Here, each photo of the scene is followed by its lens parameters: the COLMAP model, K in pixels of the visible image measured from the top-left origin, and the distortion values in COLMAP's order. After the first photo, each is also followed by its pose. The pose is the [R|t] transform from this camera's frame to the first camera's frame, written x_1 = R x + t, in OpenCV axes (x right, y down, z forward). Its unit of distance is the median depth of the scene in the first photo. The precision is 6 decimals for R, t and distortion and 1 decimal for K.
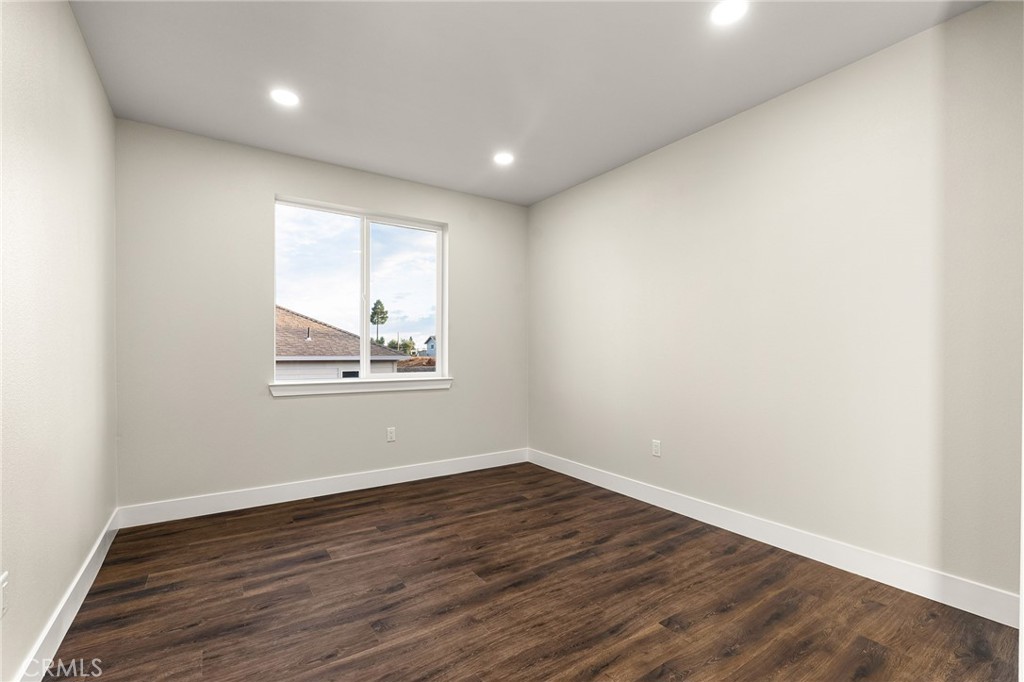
lens RADIAL K [[454.3, 0, 514.2], [0, 454.3, 336.5], [0, 0, 1]] dist [-0.013305, -0.000534]
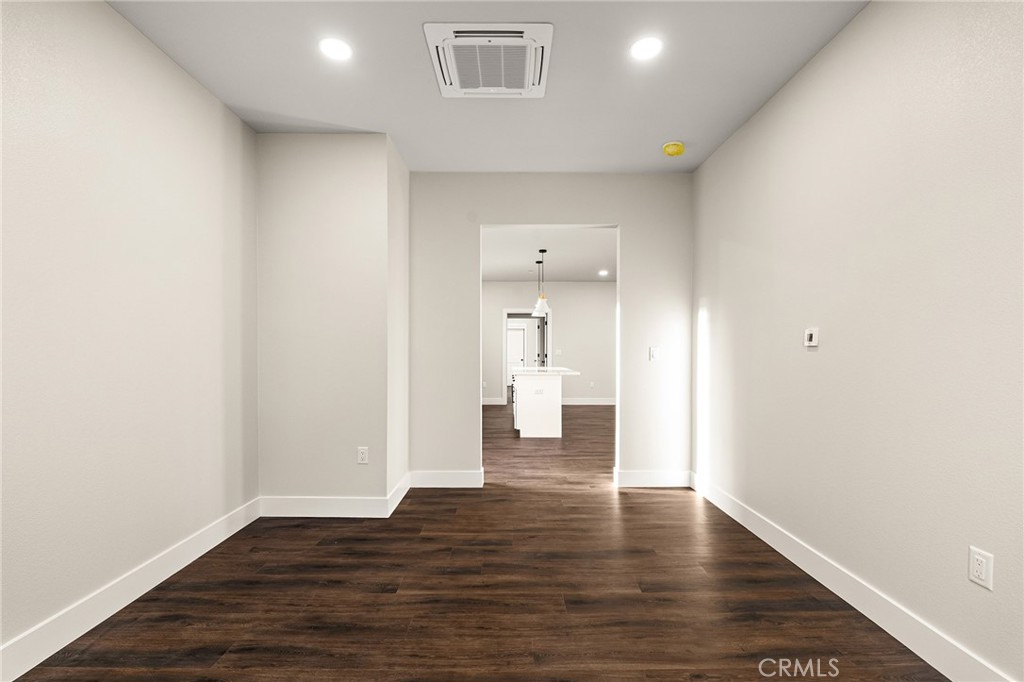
lens RADIAL K [[454.3, 0, 512.5], [0, 454.3, 346.5], [0, 0, 1]] dist [-0.013305, -0.000534]
pose [[-0.834773, 0.004442, 0.550577, -0.530018], [-0.019519, 0.999100, -0.037654, 0.060574], [-0.550248, -0.042180, -0.833935, 1.766759]]
